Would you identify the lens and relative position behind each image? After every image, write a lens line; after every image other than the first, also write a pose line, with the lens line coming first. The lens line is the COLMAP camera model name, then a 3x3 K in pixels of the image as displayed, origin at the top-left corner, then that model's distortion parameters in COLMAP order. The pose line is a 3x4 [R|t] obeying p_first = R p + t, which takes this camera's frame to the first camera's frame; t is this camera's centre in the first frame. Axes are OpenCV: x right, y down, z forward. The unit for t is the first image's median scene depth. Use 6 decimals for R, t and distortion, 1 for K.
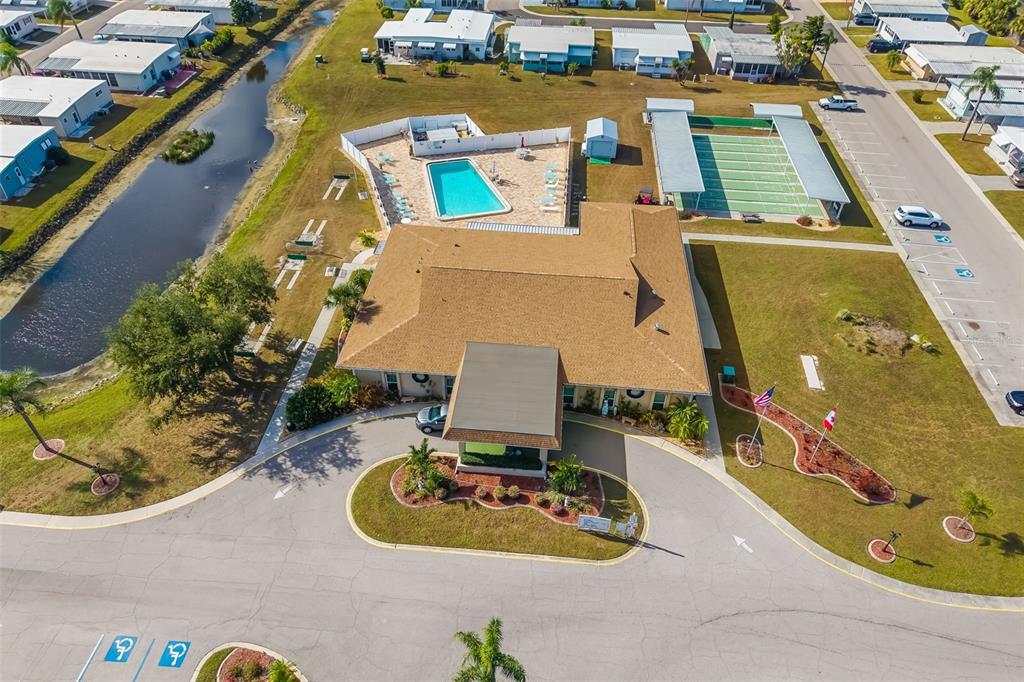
lens RADIAL K [[689.5, 0, 512.0], [0, 689.5, 341.0], [0, 0, 1]] dist [0.026817, -0.028675]
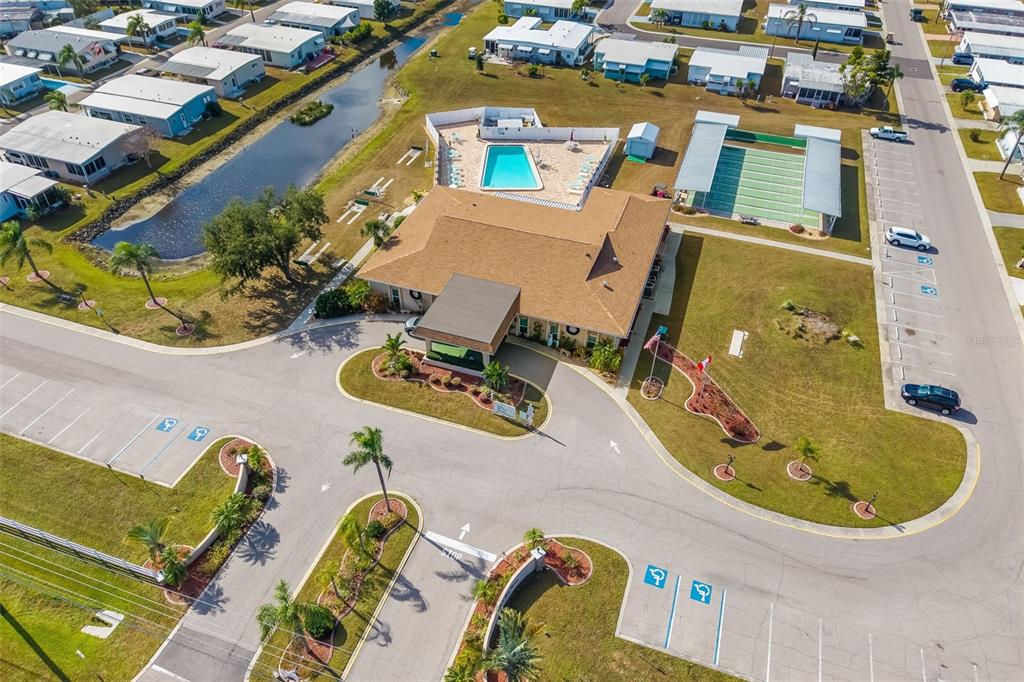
lens RADIAL K [[689.5, 0, 512.0], [0, 689.5, 341.0], [0, 0, 1]] dist [0.026817, -0.028675]
pose [[0.970388, 0.156344, -0.184130, 0.187295], [-0.158564, 0.987345, 0.002699, 0.067048], [0.182222, 0.026578, 0.982898, -0.156744]]
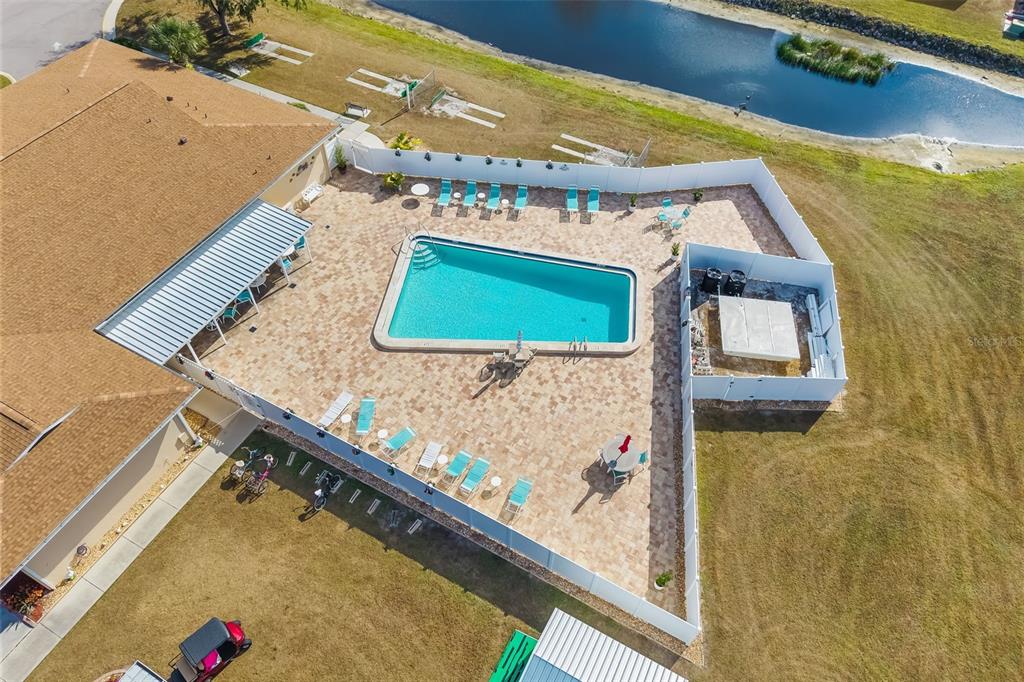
lens RADIAL K [[689.5, 0, 512.0], [0, 689.5, 341.0], [0, 0, 1]] dist [0.026817, -0.028675]
pose [[-0.401479, 0.702606, -0.587503, 0.211935], [-0.613149, 0.270315, 0.742279, -0.532205], [0.680340, 0.658236, 0.322277, 0.817271]]
